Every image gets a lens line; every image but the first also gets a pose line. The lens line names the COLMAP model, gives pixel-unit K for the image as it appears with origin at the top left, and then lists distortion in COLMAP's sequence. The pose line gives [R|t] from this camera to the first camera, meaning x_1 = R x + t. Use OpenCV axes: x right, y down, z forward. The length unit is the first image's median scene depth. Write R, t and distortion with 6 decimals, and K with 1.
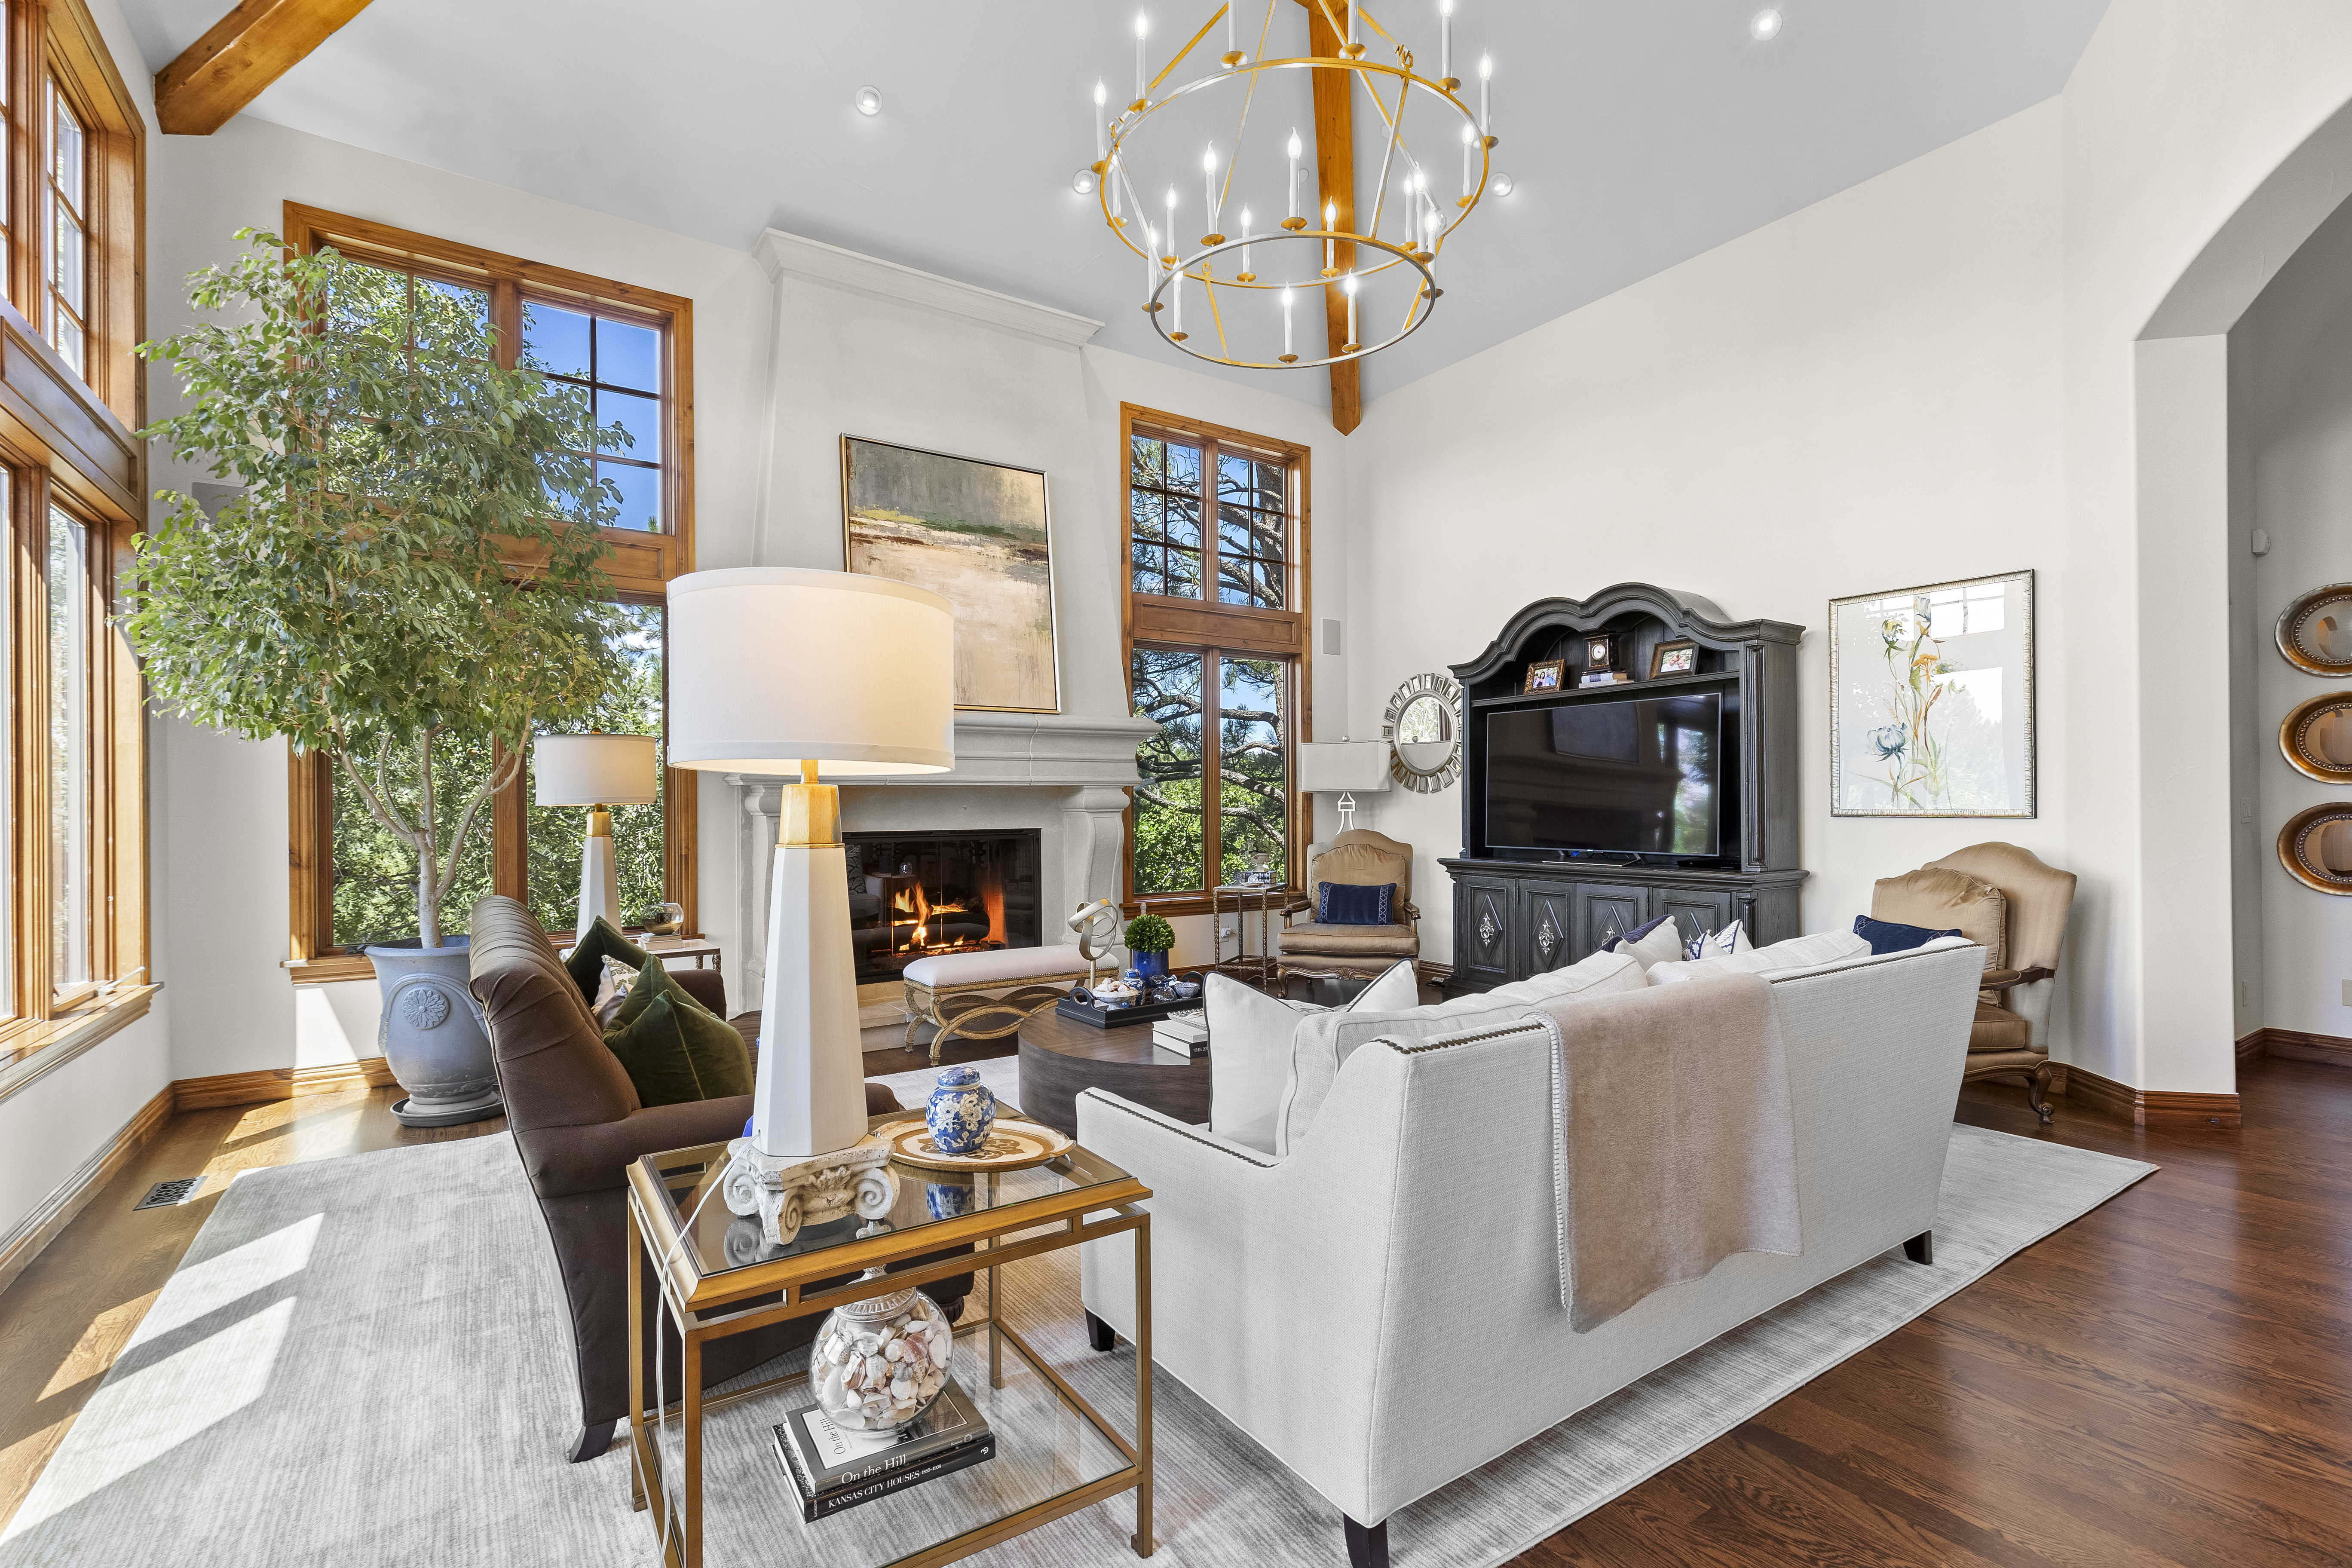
lens RADIAL K [[1060.1, 0, 1201.0], [0, 1060.1, 799.5], [0, 0, 1]] dist [0.008375, -0.002322]
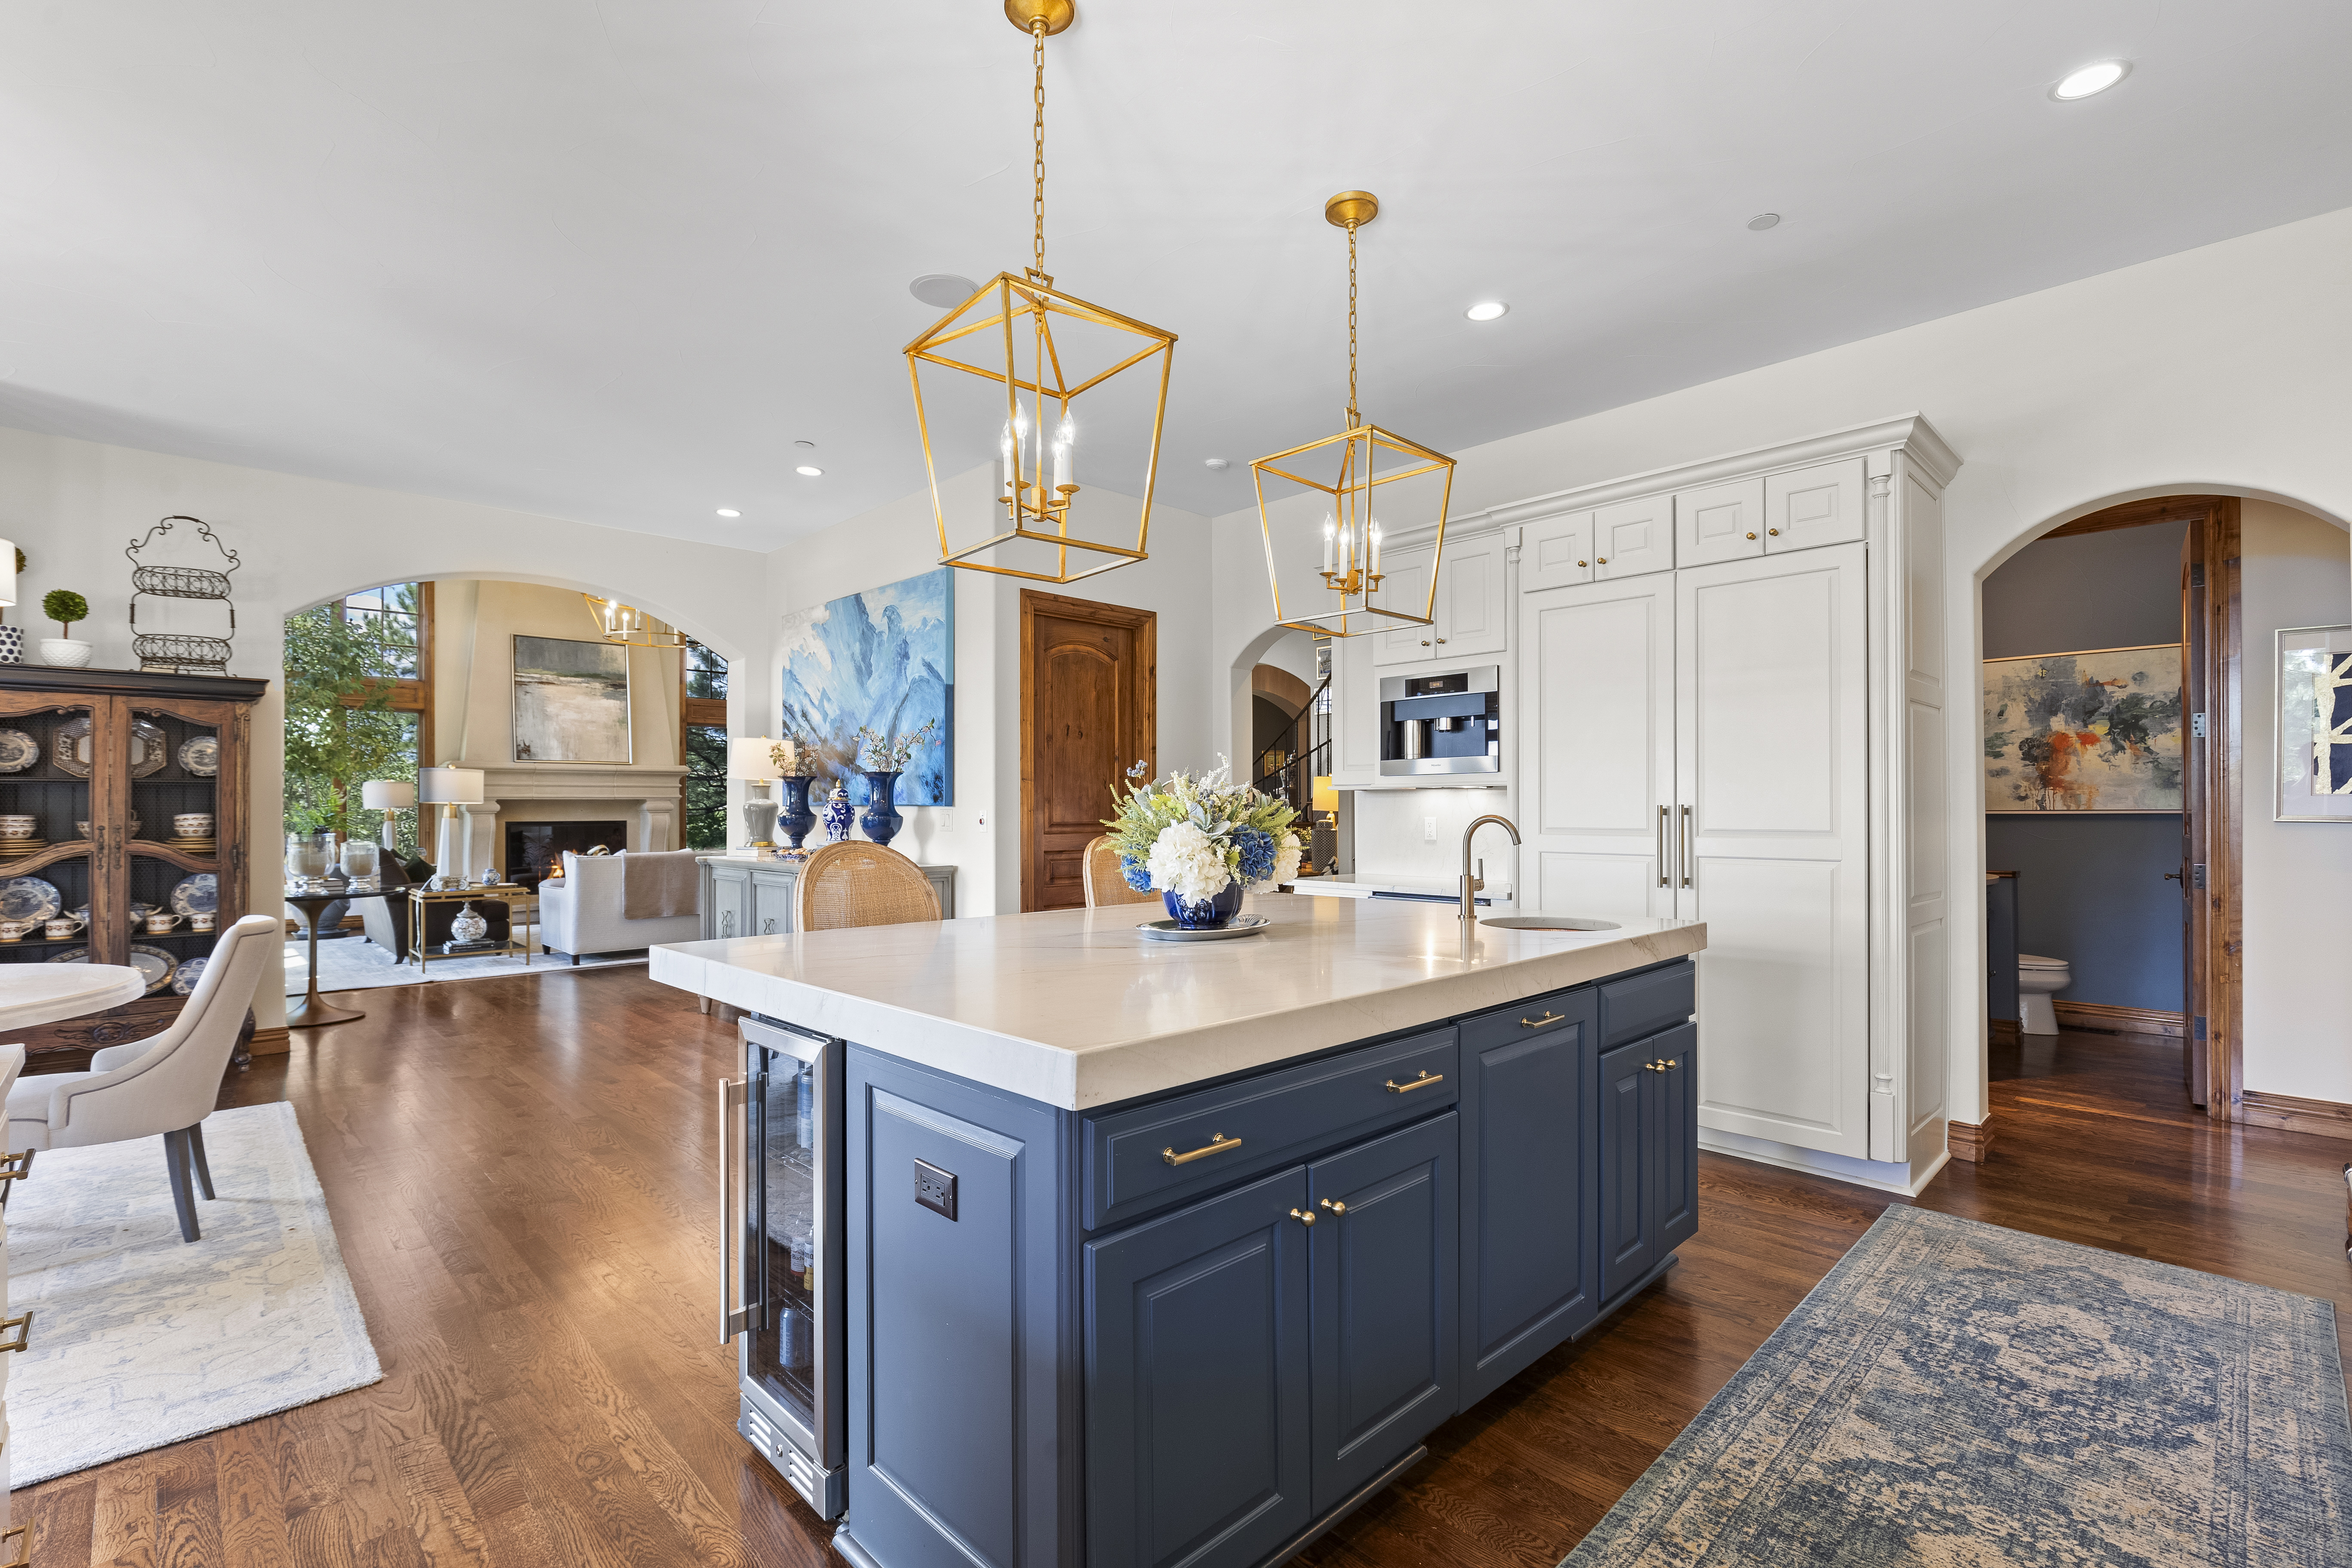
lens RADIAL K [[1060.1, 0, 1197.3], [0, 1060.1, 787.6], [0, 0, 1]] dist [0.008375, -0.002322]
pose [[0.985699, 0.009078, 0.168268, 0.611985], [-0.006086, 0.999814, -0.018289, -0.005203], [-0.168403, 0.017003, 0.985572, -1.230108]]
